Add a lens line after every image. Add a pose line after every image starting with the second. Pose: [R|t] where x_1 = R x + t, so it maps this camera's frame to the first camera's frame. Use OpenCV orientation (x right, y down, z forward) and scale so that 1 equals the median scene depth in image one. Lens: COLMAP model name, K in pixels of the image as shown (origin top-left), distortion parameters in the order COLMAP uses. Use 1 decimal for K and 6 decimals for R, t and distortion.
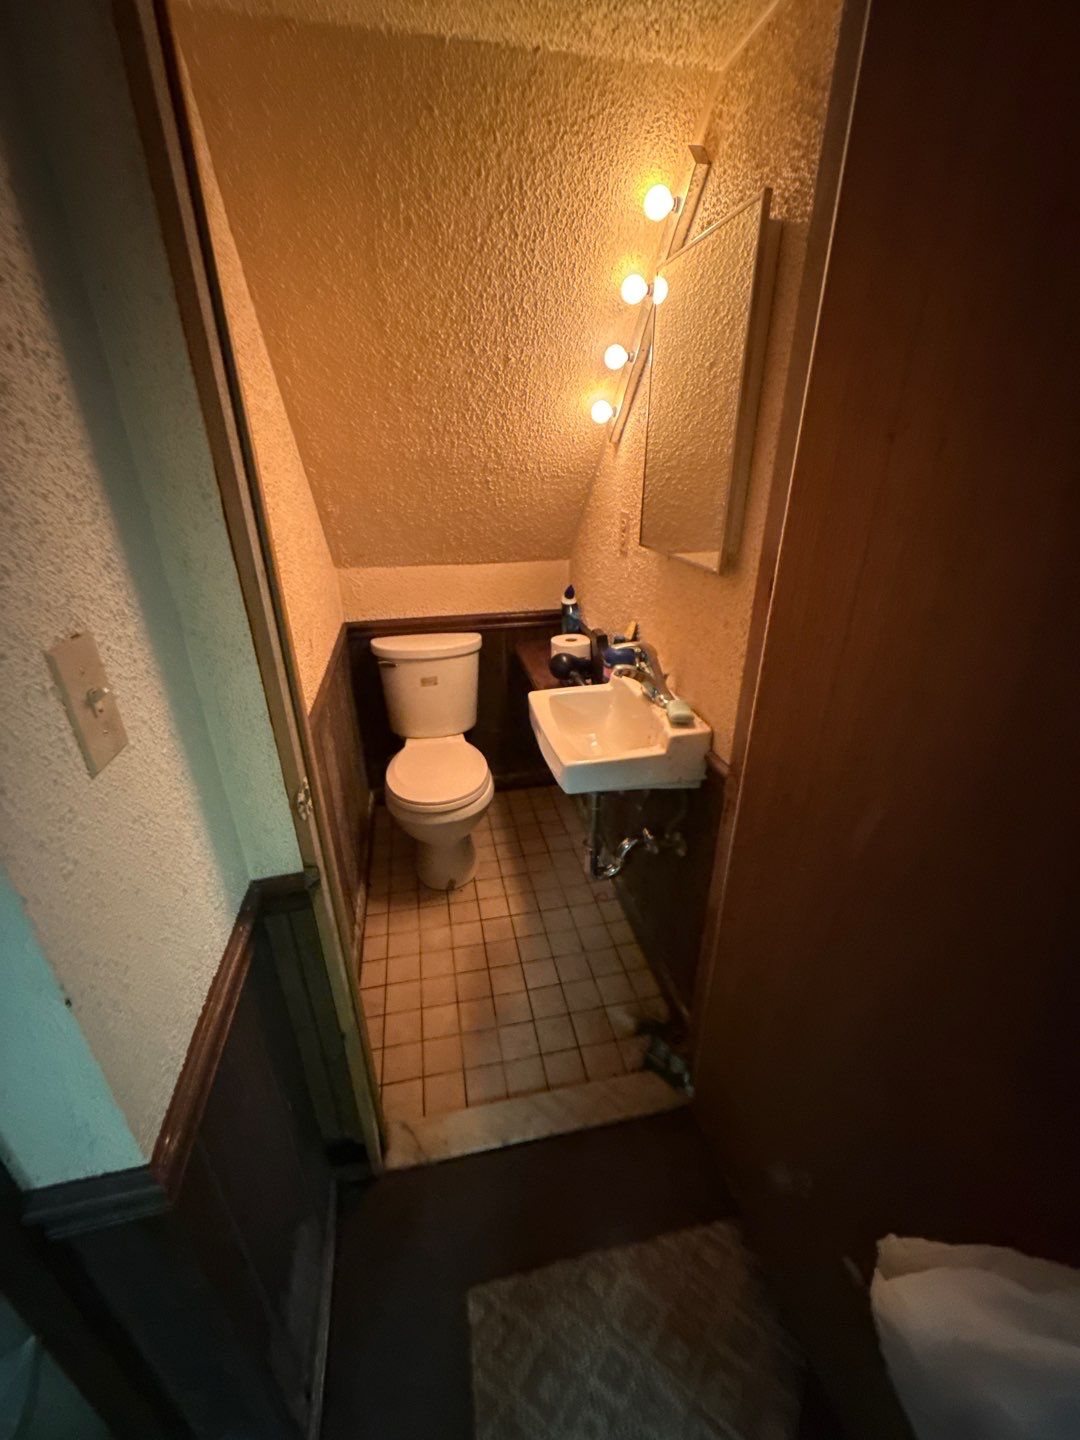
lens RADIAL K [[577.0, 0, 541.2], [0, 577.0, 719.9], [0, 0, 1]] dist [-0.004044, -0.000334]
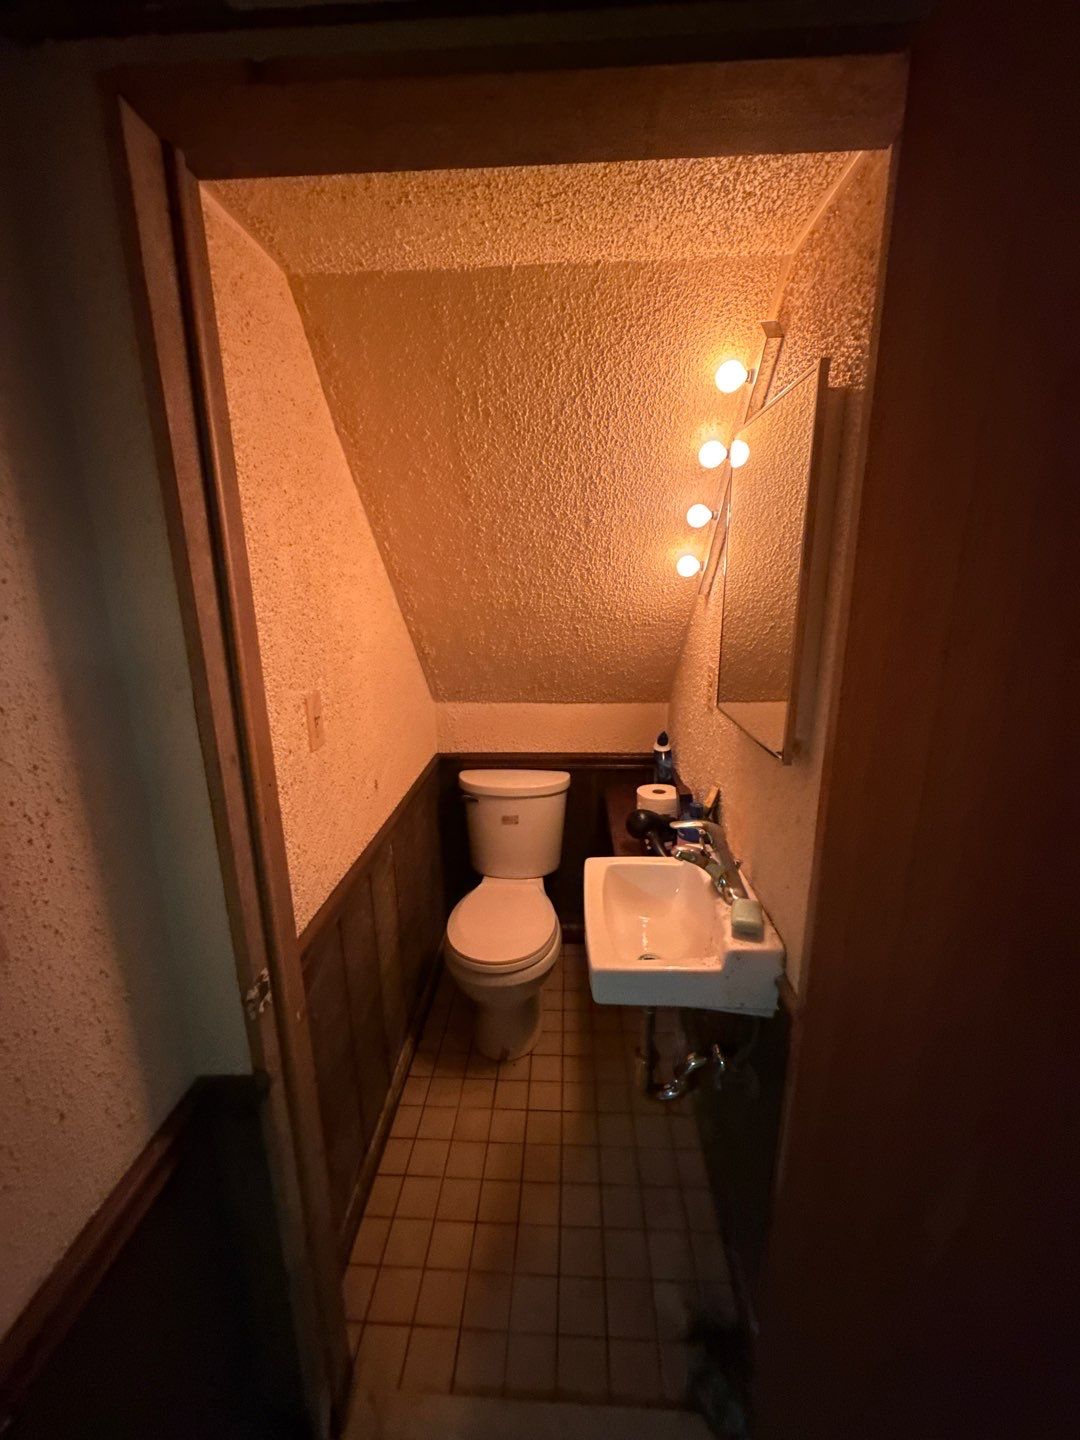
lens RADIAL K [[577.0, 0, 538.3], [0, 577.0, 718.6], [0, 0, 1]] dist [-0.004044, -0.000334]
pose [[0.967259, 0.054214, -0.247934, 0.134306], [-0.100876, 0.978559, -0.179571, -0.105345], [0.232883, 0.198702, 0.951989, 0.094799]]
